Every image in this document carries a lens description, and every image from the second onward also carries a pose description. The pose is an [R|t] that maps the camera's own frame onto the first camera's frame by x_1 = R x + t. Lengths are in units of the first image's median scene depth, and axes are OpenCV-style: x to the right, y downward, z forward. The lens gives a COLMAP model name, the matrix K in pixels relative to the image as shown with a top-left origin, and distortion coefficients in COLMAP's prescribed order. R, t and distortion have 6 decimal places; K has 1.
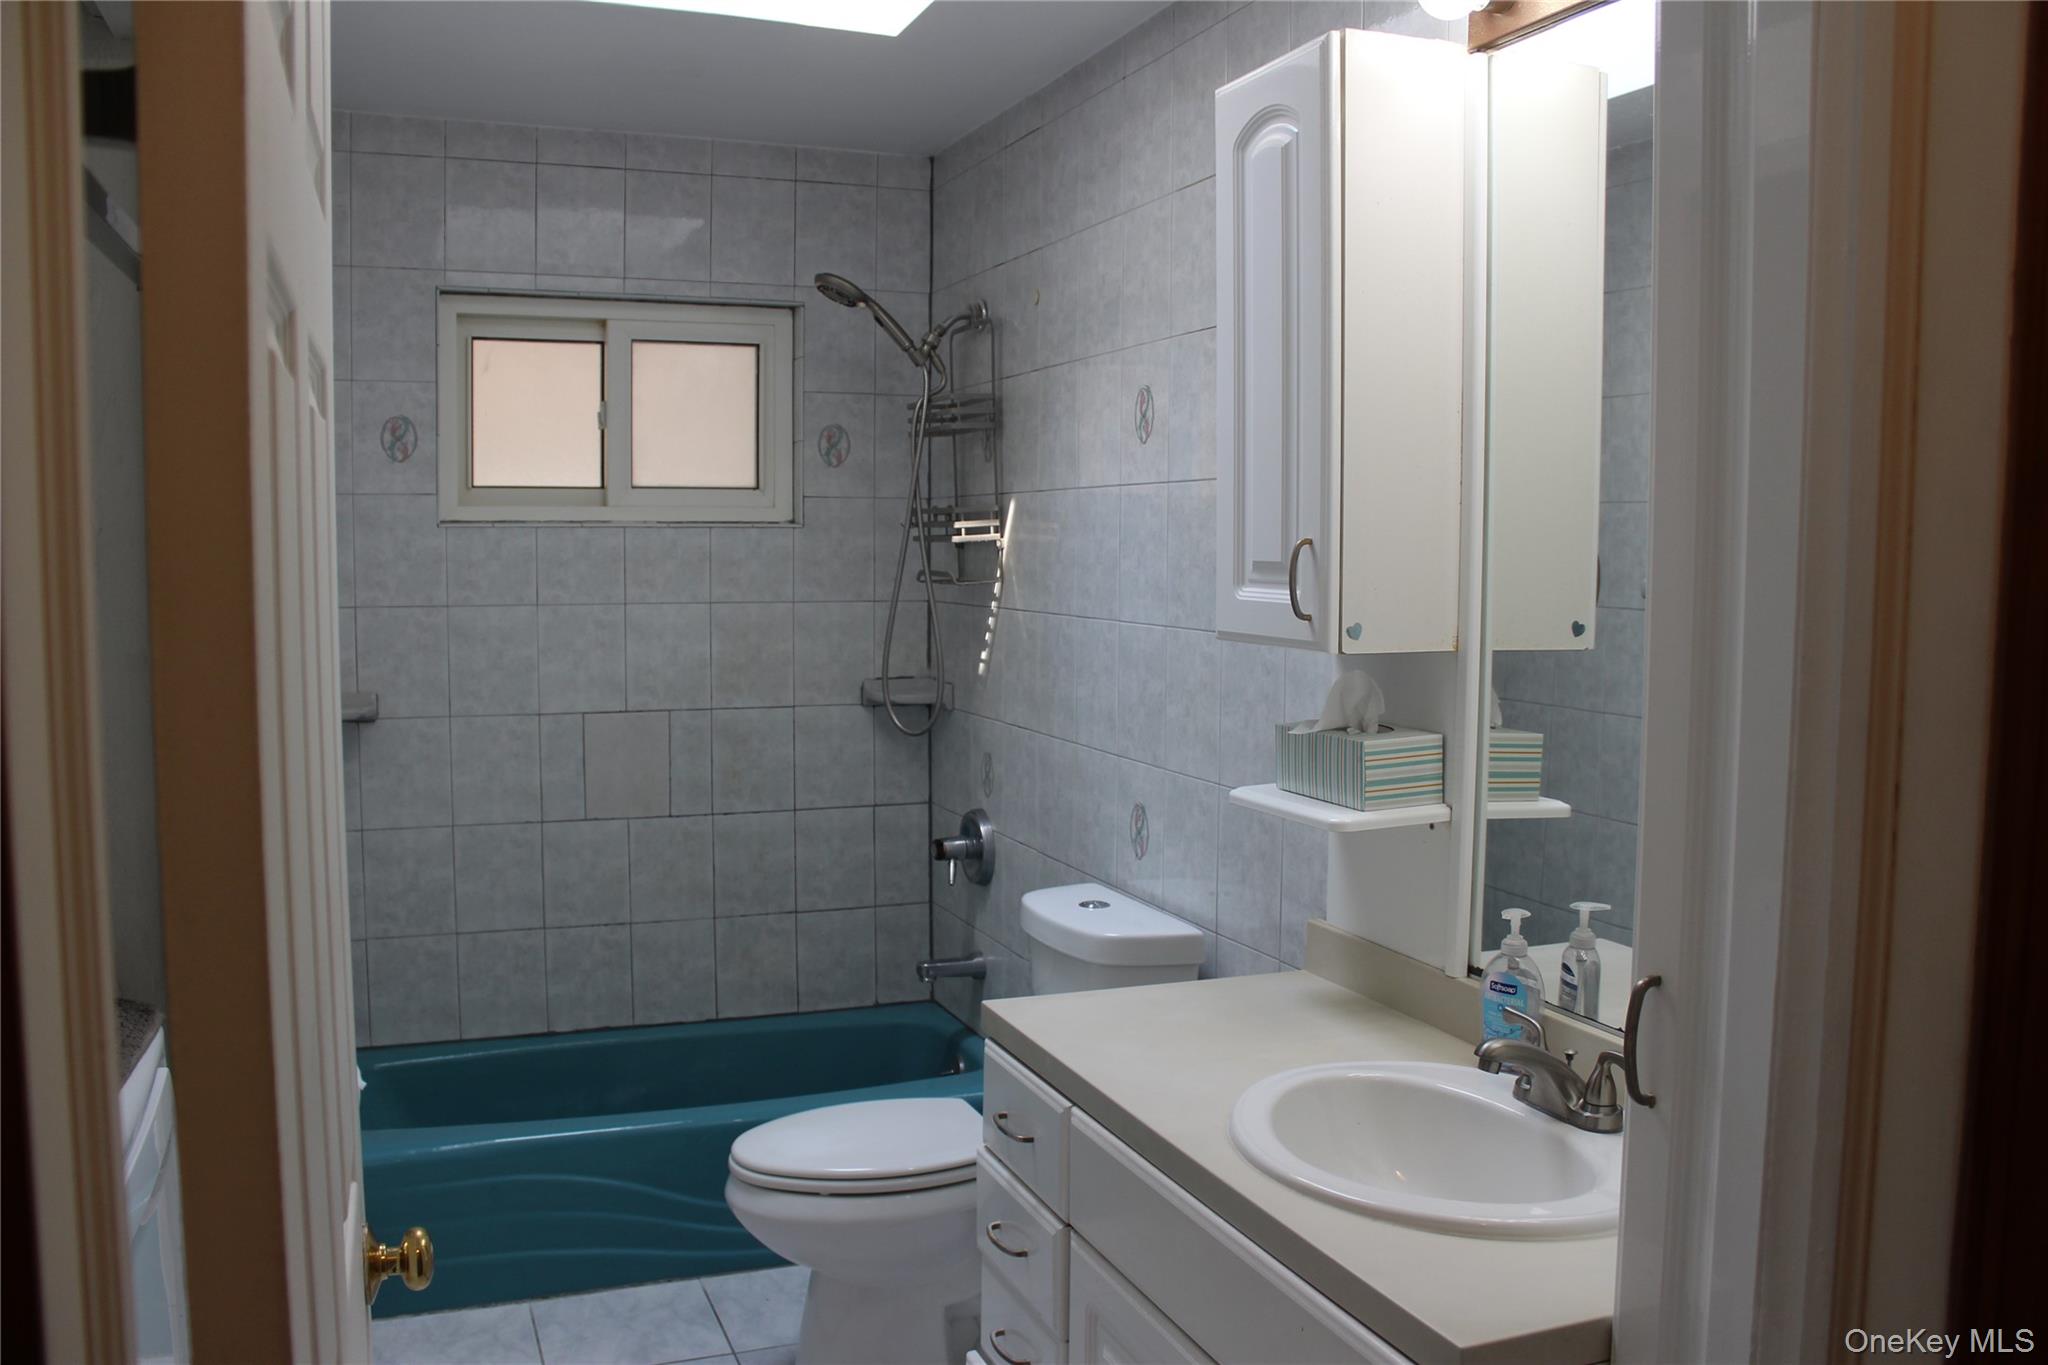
lens RADIAL K [[1704.1, 0, 1024.5], [0, 1704.1, 682.1], [0, 0, 1]] dist [-0.119674, 0.071611]
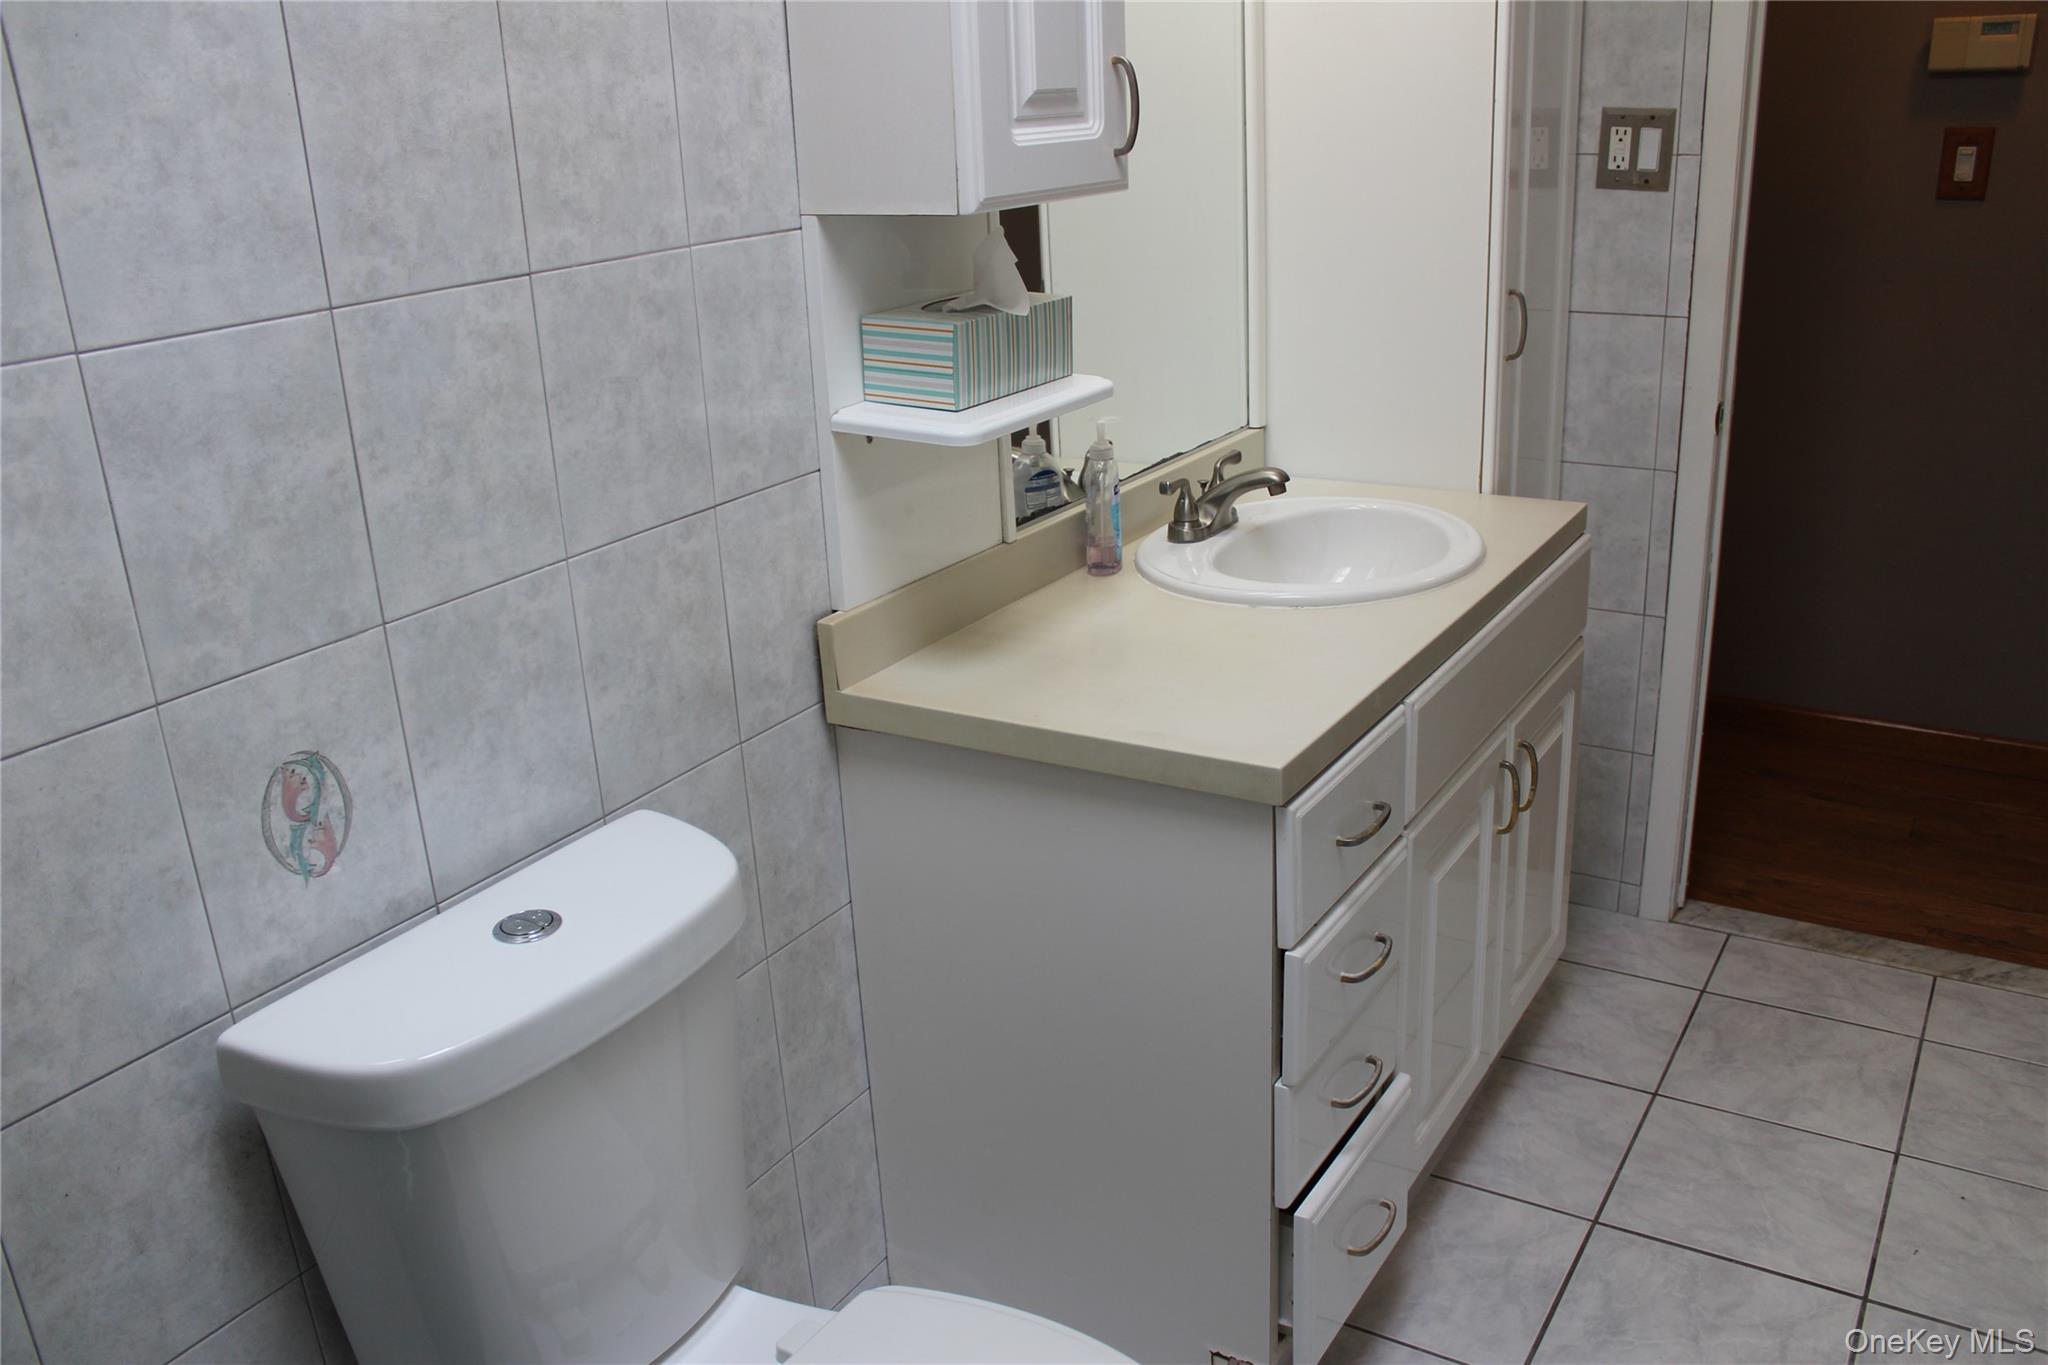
lens RADIAL K [[1704.1, 0, 1023.9], [0, 1704.1, 678.7], [0, 0, 1]] dist [-0.119674, 0.071611]
pose [[-0.591751, -0.258948, 0.763399, -0.408776], [0.104215, 0.914481, 0.390978, -0.104127], [-0.799356, 0.310919, -0.514159, 1.229549]]
